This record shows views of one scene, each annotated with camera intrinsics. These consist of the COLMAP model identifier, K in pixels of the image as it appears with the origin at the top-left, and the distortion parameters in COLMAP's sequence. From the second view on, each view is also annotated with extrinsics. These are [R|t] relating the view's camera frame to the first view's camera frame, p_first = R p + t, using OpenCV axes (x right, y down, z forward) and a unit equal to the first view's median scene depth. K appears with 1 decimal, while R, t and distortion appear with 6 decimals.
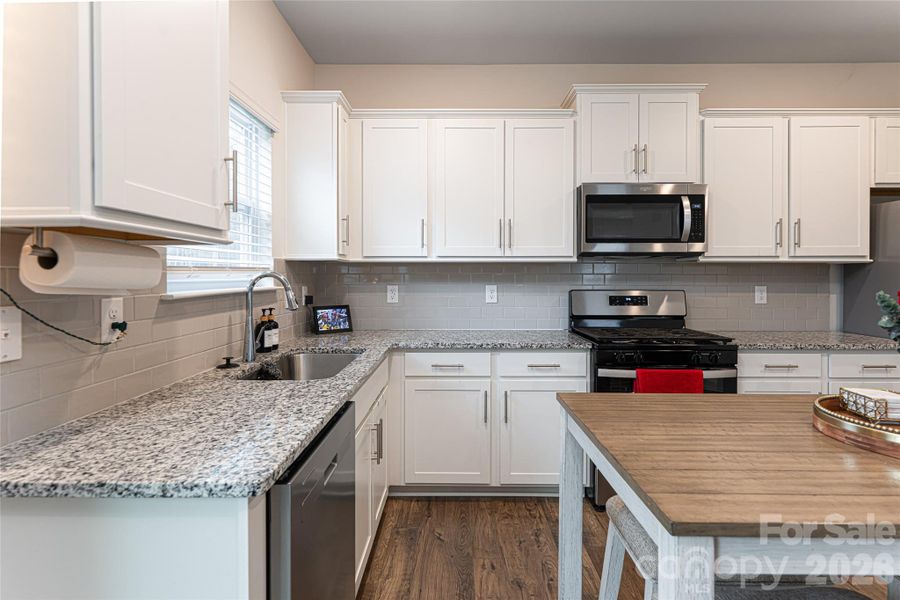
lens RADIAL K [[446.3, 0, 449.9], [0, 446.3, 279.4], [0, 0, 1]] dist [0.011539, -0.000136]
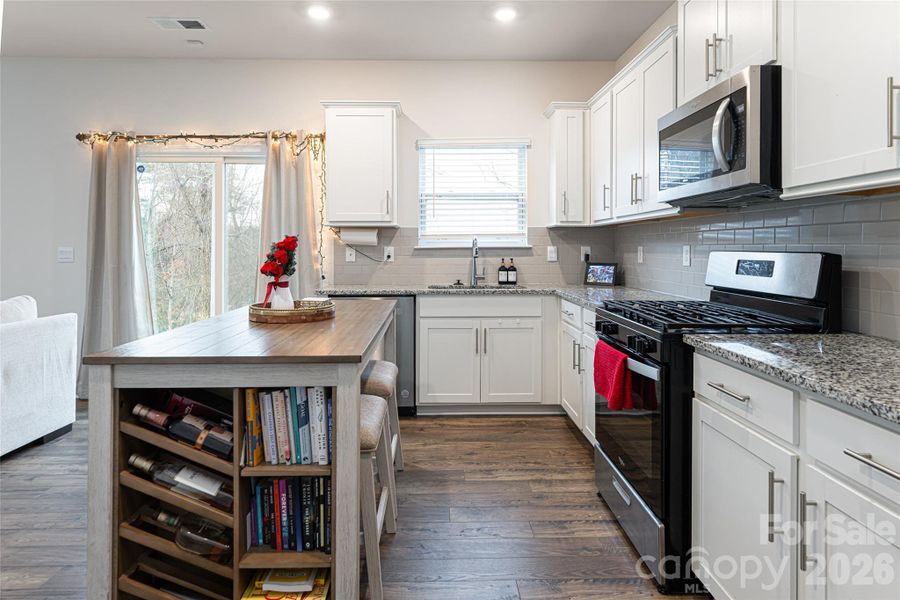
lens RADIAL K [[540.7, 0, 455.5], [0, 540.7, 245.4], [0, 0, 1]] dist [0.005411, -0.000006]
pose [[0.024191, -0.007711, -0.999678, 1.280813], [-0.003747, 0.999963, -0.007804, 0.027157], [0.999700, 0.003934, 0.024161, 0.626846]]
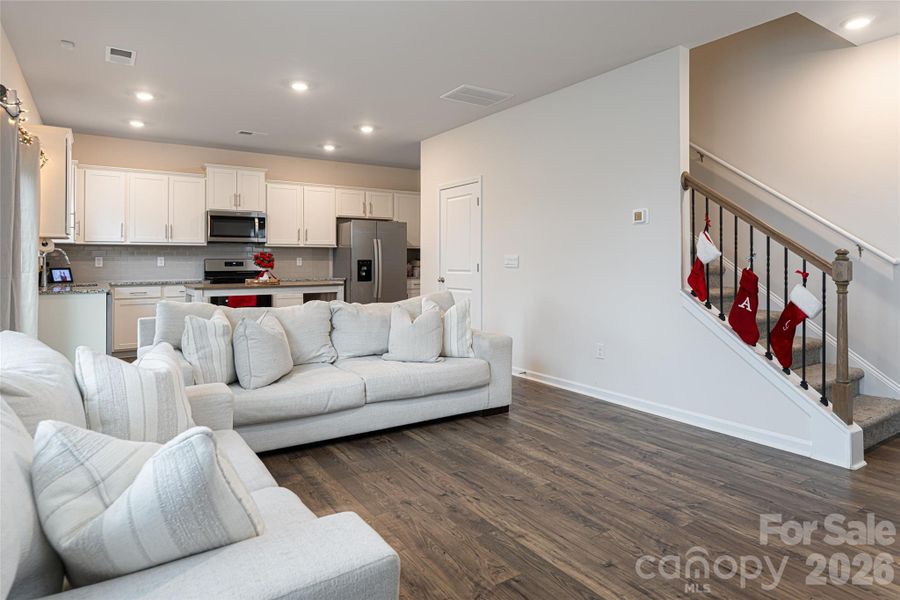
lens RADIAL K [[540.7, 0, 458.9], [0, 540.7, 254.4], [0, 0, 1]] dist [0.005411, -0.000006]
pose [[0.824254, 0.003517, 0.566209, -0.189844], [0.006730, 0.999849, -0.016008, 0.053234], [-0.566180, 0.017005, 0.824106, -1.838468]]
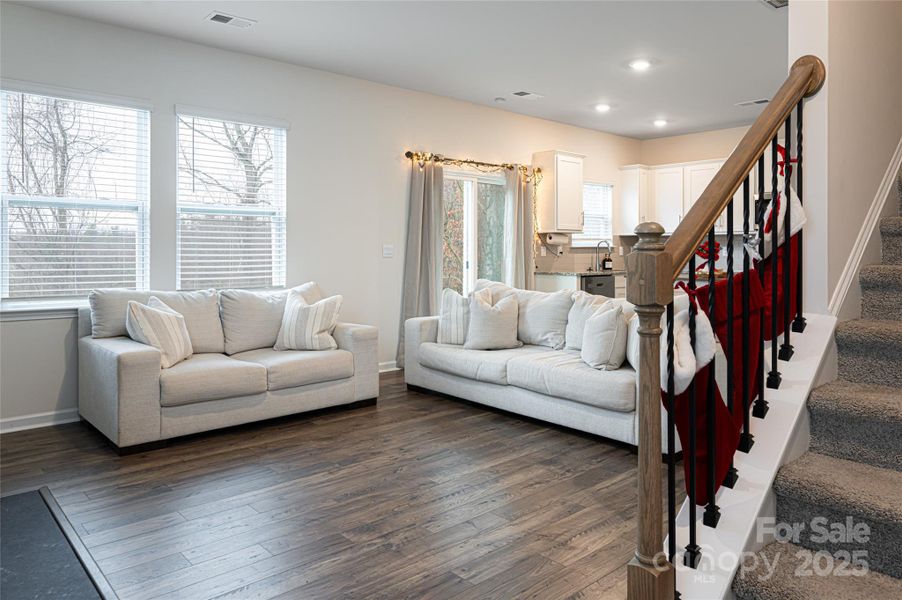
lens RADIAL K [[628.2, 0, 442.8], [0, 628.2, 249.8], [0, 0, 1]] dist [0.004885, 0.001561]
pose [[0.659968, 0.001395, -0.751292, 1.454802], [-0.007126, 0.999965, -0.004403, 0.051939], [0.751260, 0.008260, 0.659955, -1.832479]]
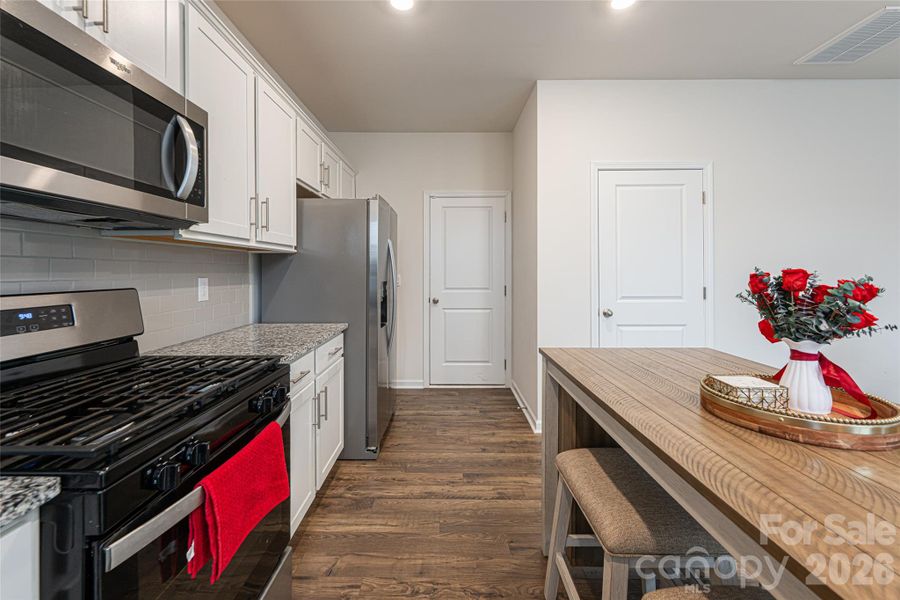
lens RADIAL K [[374.3, 0, 436.2], [0, 374.3, 272.3], [0, 0, 1]] dist [-0.015260, -0.000172]
pose [[-0.000043, -0.006833, 0.999977, 0.064161], [0.005910, 0.999959, 0.006833, 0.003572], [-0.999983, 0.005910, -0.000003, 0.669083]]
